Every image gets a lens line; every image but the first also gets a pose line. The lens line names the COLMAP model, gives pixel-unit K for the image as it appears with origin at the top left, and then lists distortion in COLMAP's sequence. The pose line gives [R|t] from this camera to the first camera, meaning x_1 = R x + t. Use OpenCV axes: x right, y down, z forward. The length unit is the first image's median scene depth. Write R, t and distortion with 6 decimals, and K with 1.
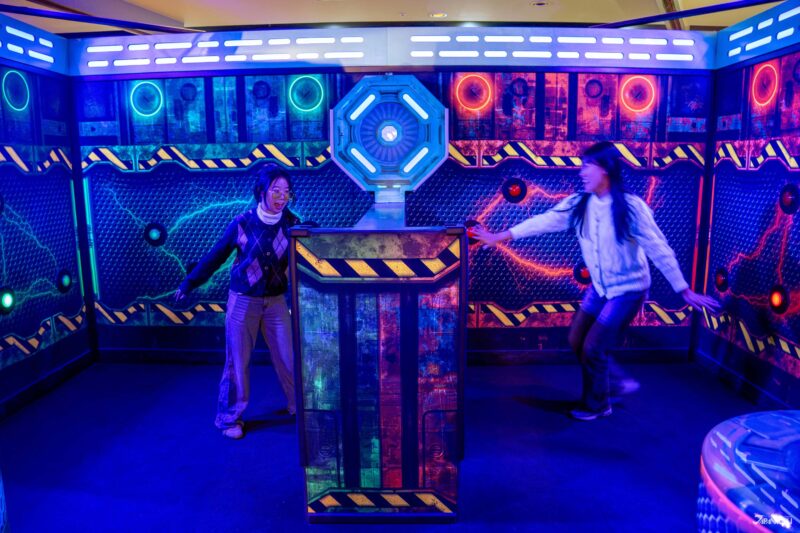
lens RADIAL K [[548.3, 0, 401.9], [0, 548.3, 265.8], [0, 0, 1]] dist [-0.089191, 0.019949]
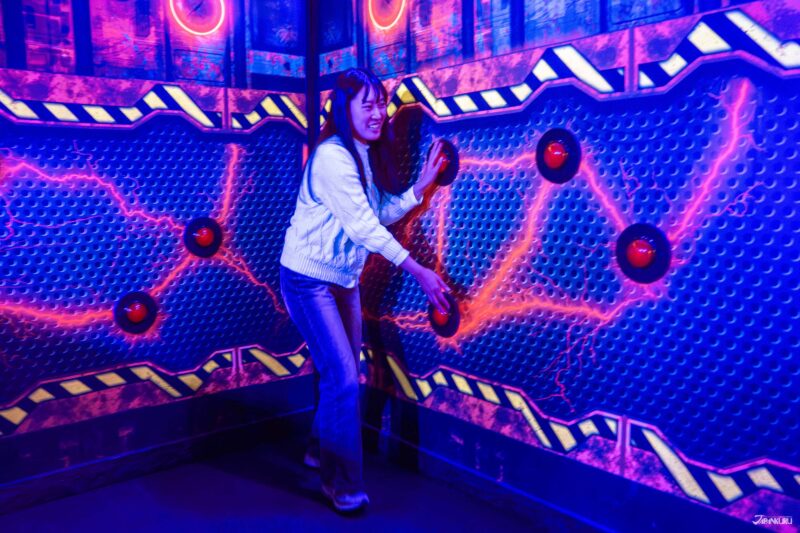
lens RADIAL K [[638.5, 0, 405.0], [0, 638.5, 261.4], [0, 0, 1]] dist [-0.037288, 0.030984]
pose [[0.752858, -0.075035, 0.653891, 0.128103], [0.117604, 0.992828, -0.021475, 0.006927], [-0.647590, 0.093068, 0.756284, 0.332873]]
